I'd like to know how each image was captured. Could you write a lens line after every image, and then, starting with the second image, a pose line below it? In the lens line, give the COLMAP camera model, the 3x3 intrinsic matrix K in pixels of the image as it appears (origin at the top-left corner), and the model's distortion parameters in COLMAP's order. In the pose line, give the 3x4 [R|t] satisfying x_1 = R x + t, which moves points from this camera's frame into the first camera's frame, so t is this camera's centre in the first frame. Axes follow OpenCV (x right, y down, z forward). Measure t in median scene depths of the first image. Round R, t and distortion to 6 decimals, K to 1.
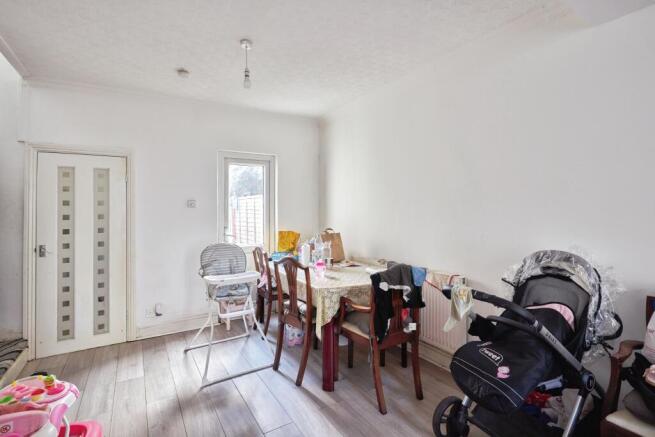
lens RADIAL K [[317.5, 0, 327.6], [0, 317.5, 204.8], [0, 0, 1]] dist [-0.000247, -0.000141]
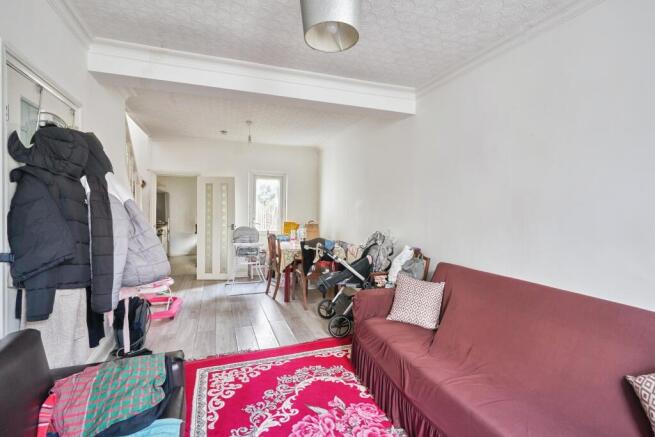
lens RADIAL K [[311.2, 0, 327.5], [0, 311.2, 218.5], [0, 0, 1]] dist [0.000395, 0.000044]
pose [[0.978602, 0.033902, -0.202950, 0.536896], [-0.024602, 0.998536, 0.048173, -0.020748], [0.204286, -0.042149, 0.978003, -0.691922]]
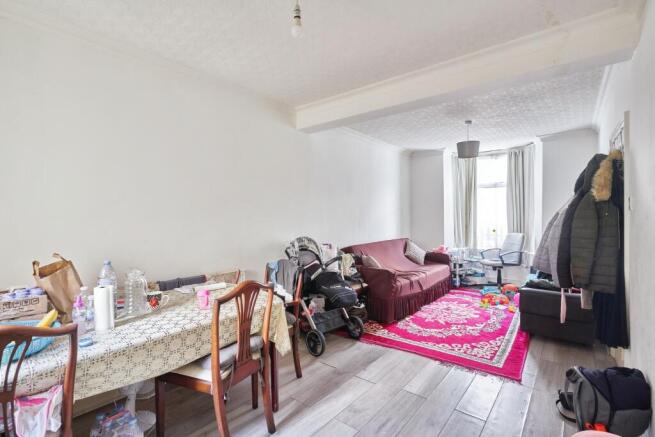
lens RADIAL K [[308.5, 0, 327.9], [0, 308.5, 230.3], [0, 0, 1]] dist [-0.000448, 0.000074]
pose [[-0.338779, -0.030039, 0.940386, -0.898172], [-0.000576, 0.999497, 0.031720, 0.028925], [-0.940866, 0.010204, -0.338626, 1.173148]]
